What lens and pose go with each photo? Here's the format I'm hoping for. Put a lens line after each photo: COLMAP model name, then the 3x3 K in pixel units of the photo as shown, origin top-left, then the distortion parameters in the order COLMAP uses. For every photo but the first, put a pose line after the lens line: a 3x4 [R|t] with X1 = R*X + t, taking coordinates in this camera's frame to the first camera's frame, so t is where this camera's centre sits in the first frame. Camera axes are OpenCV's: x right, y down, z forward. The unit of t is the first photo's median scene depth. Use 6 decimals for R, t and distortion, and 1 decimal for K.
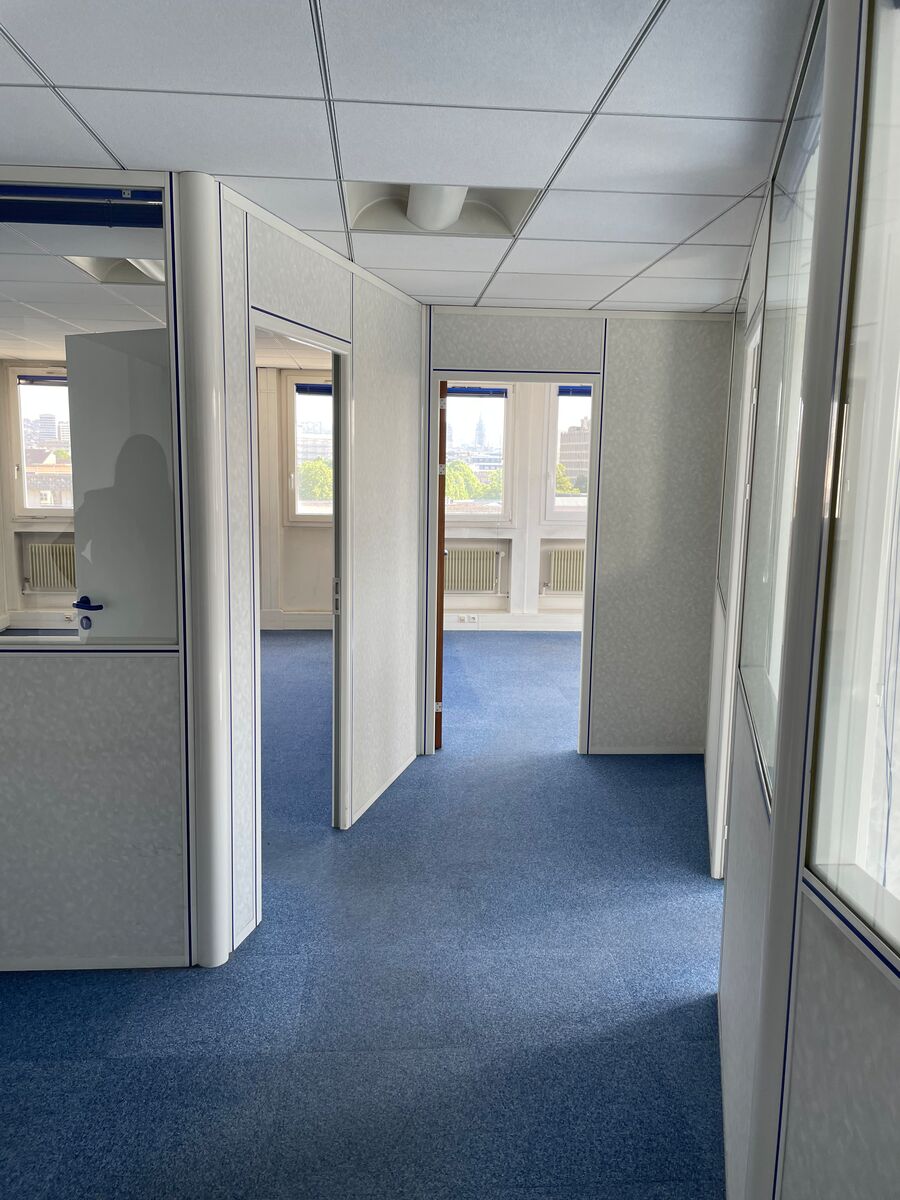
lens RADIAL K [[912.6, 0, 455.7], [0, 912.6, 603.0], [0, 0, 1]] dist [0.091395, -0.112482]
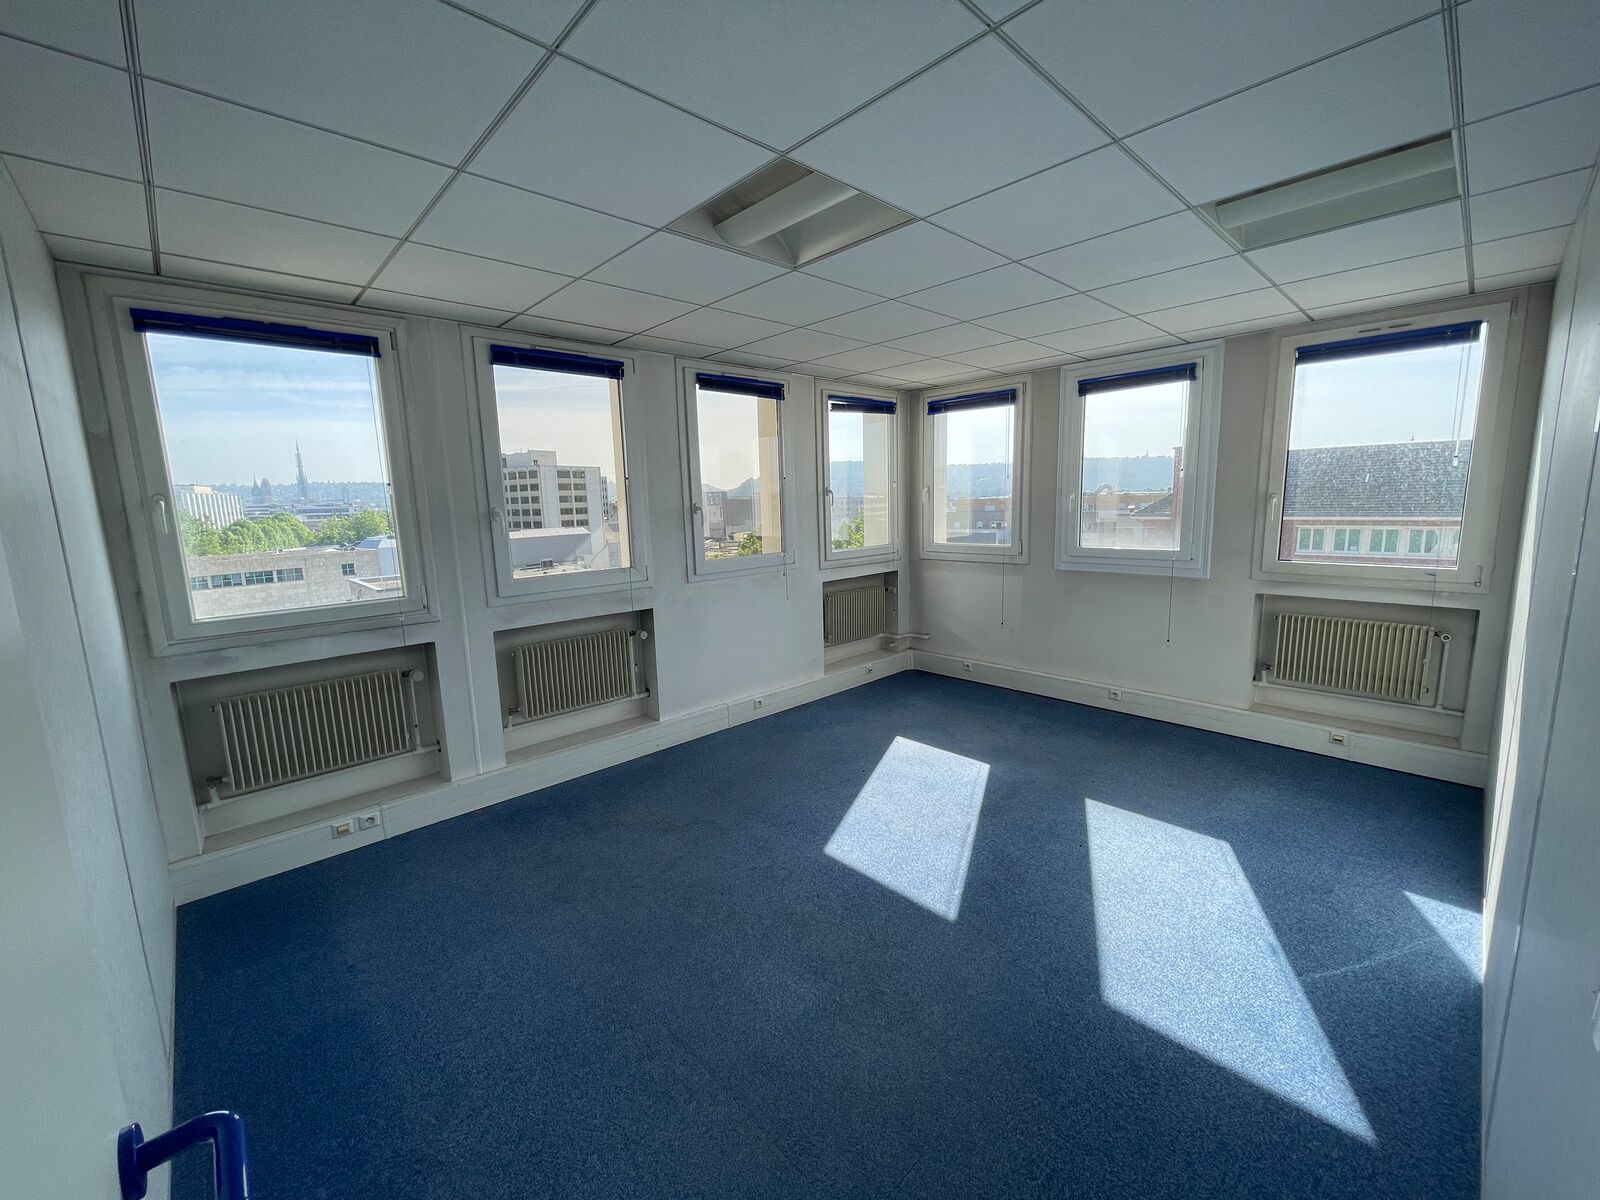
lens RADIAL K [[651.6, 0, 796.7], [0, 651.6, 602.0], [0, 0, 1]] dist [0.002610, 0.000009]
pose [[0.785397, -0.134879, 0.604118, 0.003745], [0.135308, 0.989778, 0.045073, -0.079752], [-0.604022, 0.046342, 0.795619, 0.575244]]
